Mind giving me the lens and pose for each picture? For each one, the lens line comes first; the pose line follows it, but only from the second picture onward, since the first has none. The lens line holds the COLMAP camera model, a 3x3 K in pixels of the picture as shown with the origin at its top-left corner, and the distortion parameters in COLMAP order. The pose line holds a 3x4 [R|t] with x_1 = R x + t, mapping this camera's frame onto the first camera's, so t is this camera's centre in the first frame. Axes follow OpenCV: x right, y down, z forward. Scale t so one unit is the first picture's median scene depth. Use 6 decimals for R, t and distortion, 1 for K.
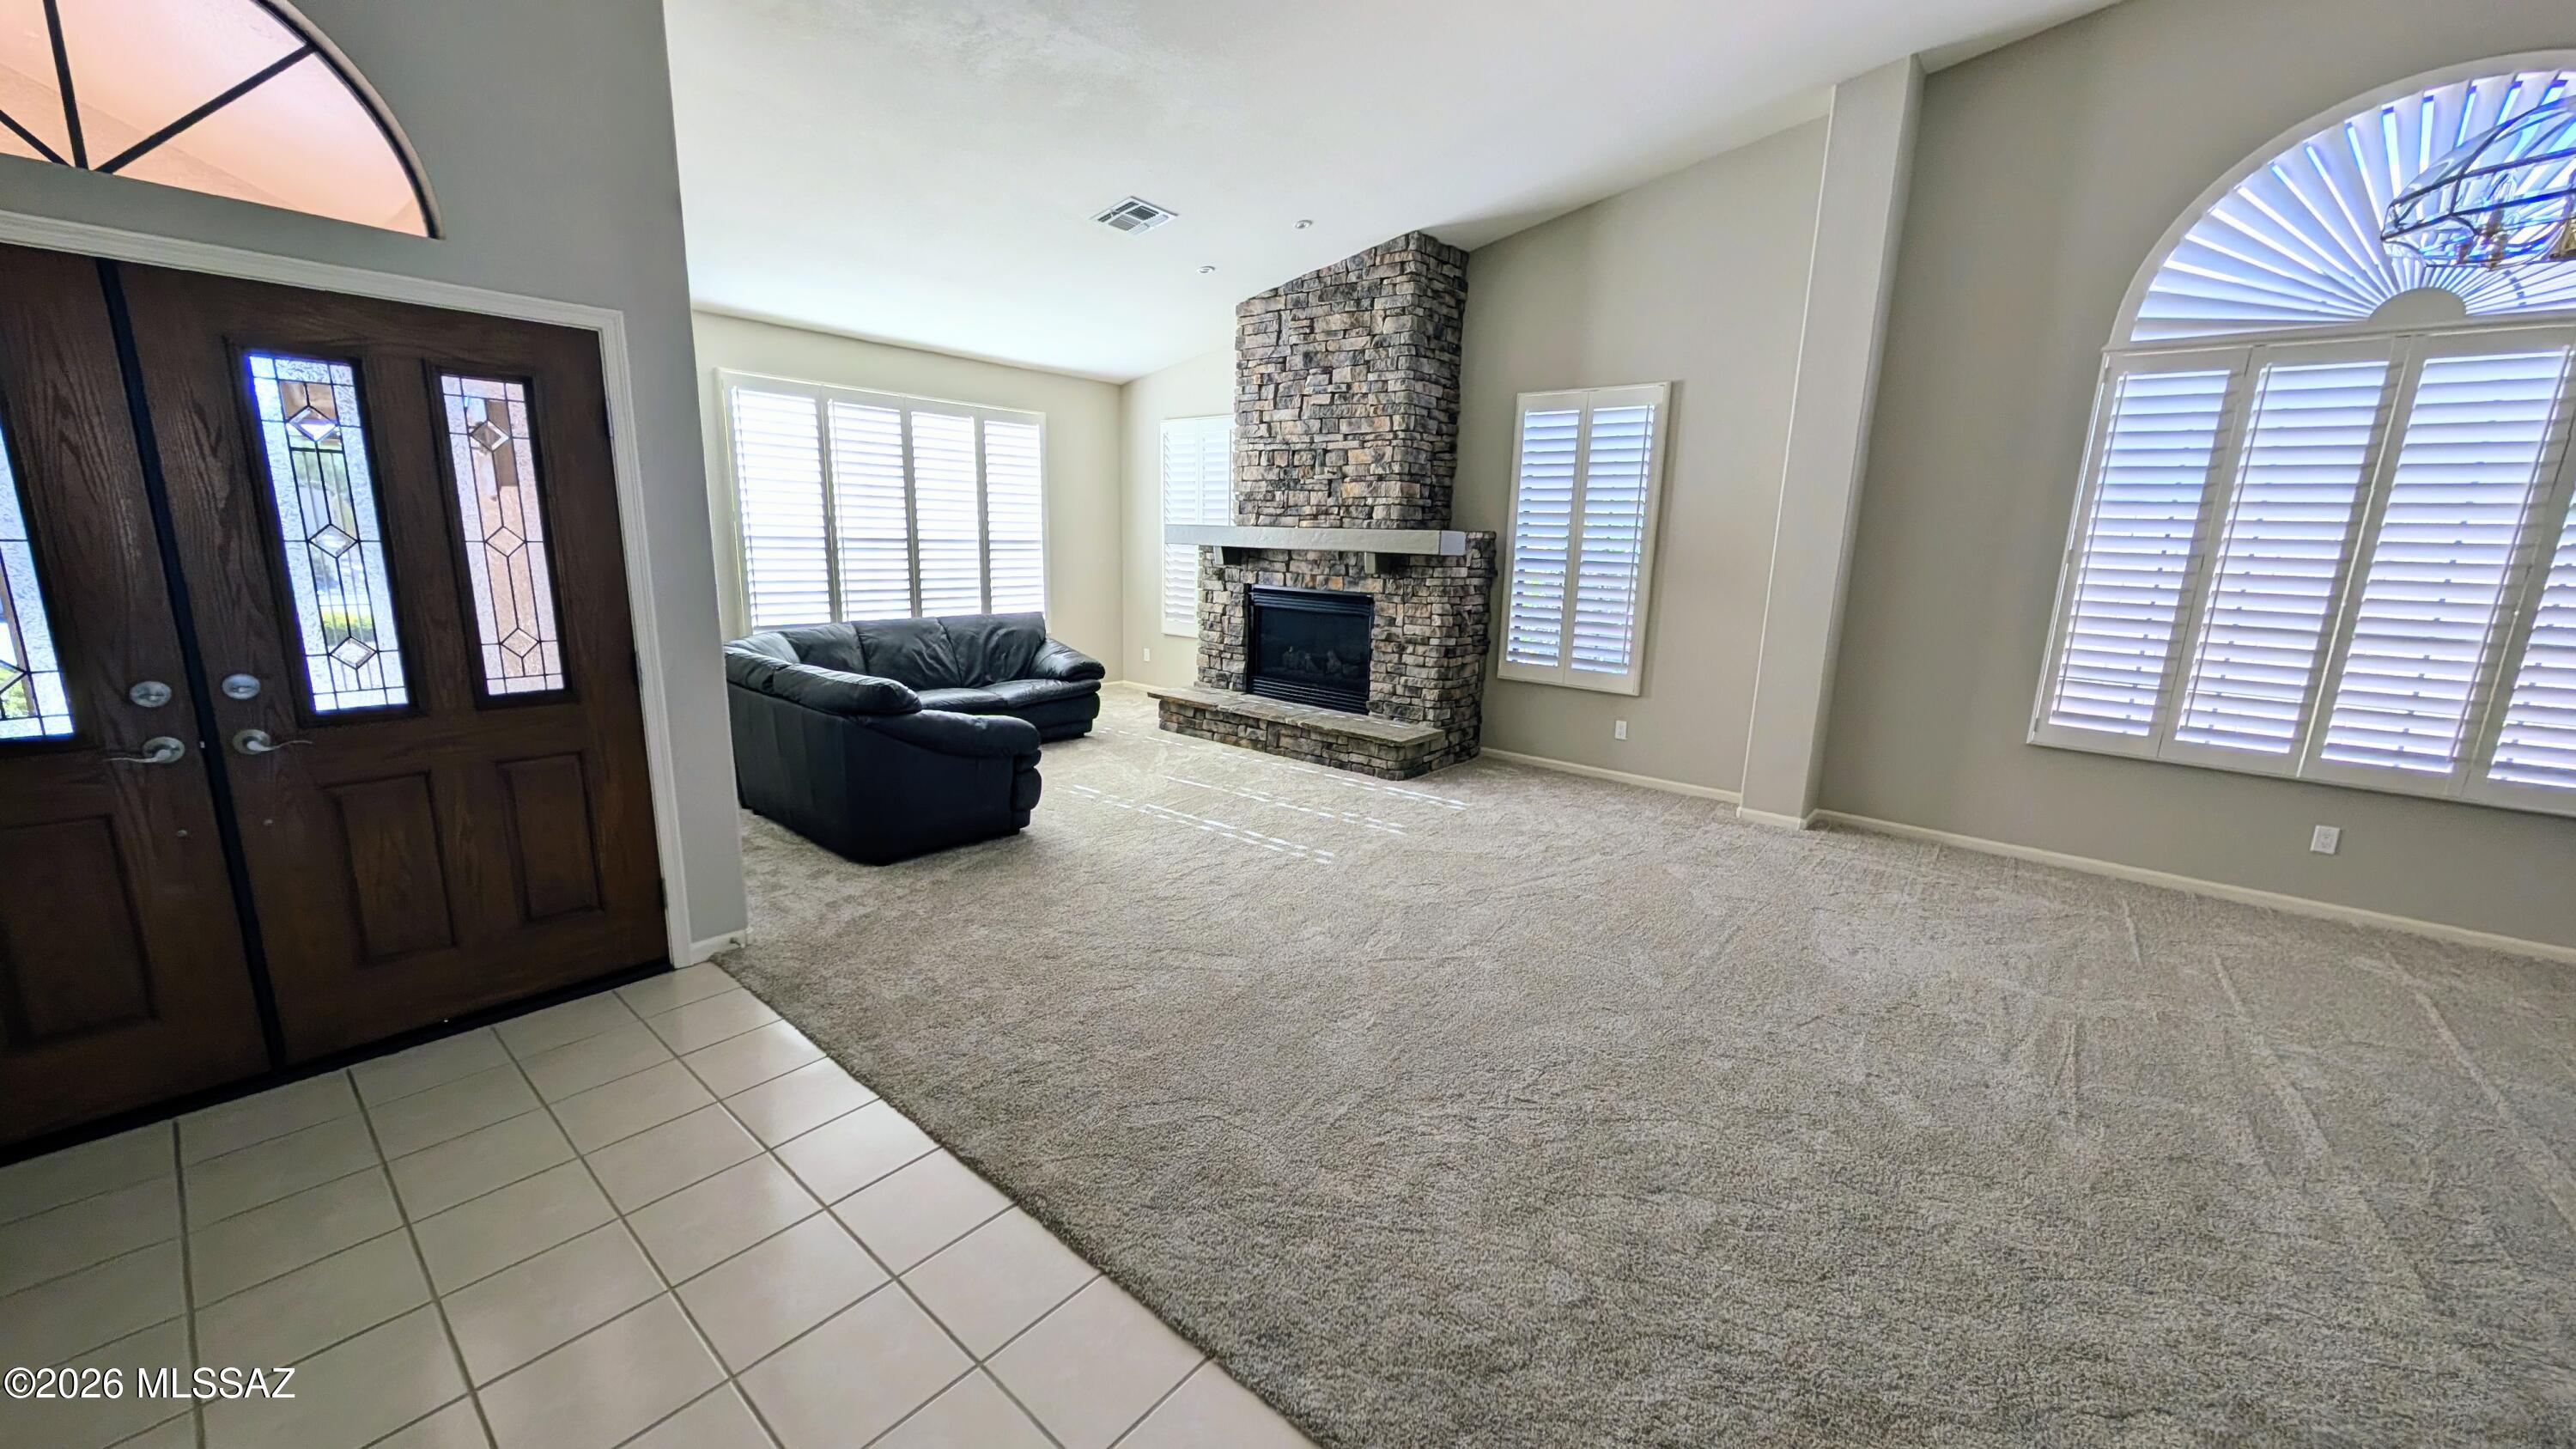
lens RADIAL K [[935.7, 0, 1289.0], [0, 935.7, 727.2], [0, 0, 1]] dist [-0.000231, -0.000068]
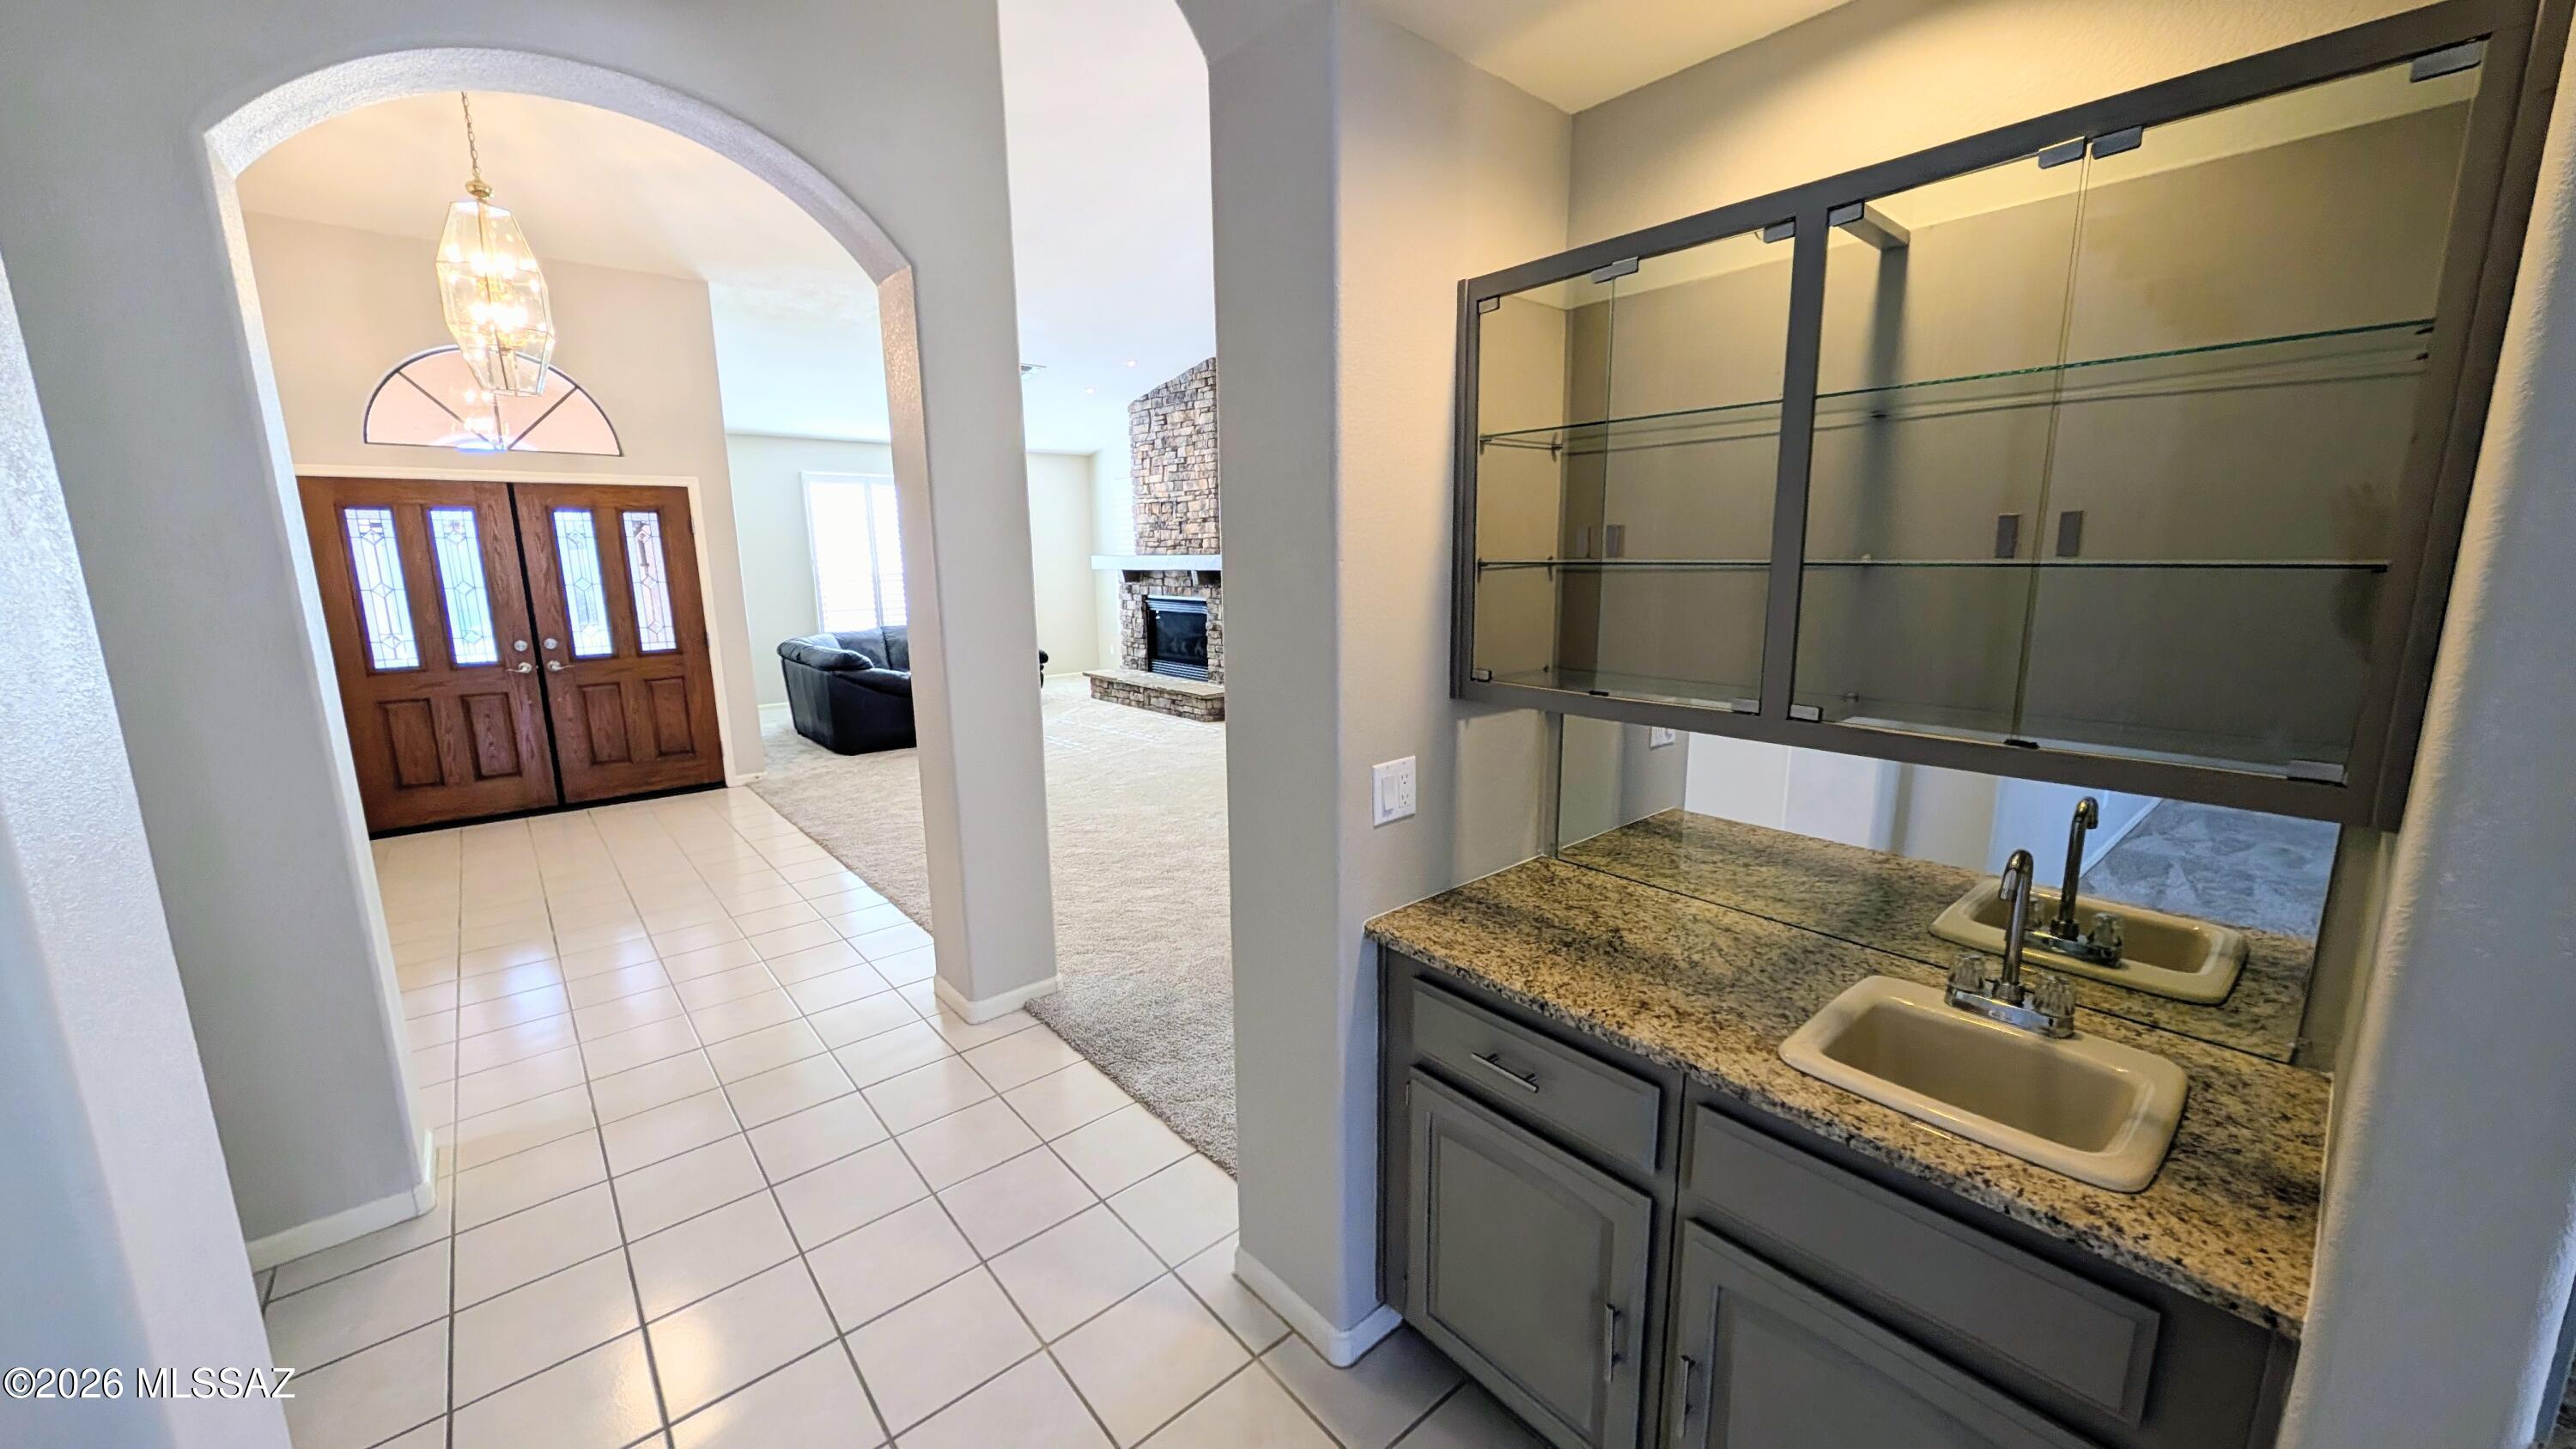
lens RADIAL K [[935.7, 0, 1289.0], [0, 935.7, 727.2], [0, 0, 1]] dist [-0.000231, -0.000068]
pose [[0.985550, -0.009639, -0.169108, 0.486436], [0.006216, 0.999765, -0.020758, 0.095081], [0.169268, 0.019407, 0.985379, -0.439181]]
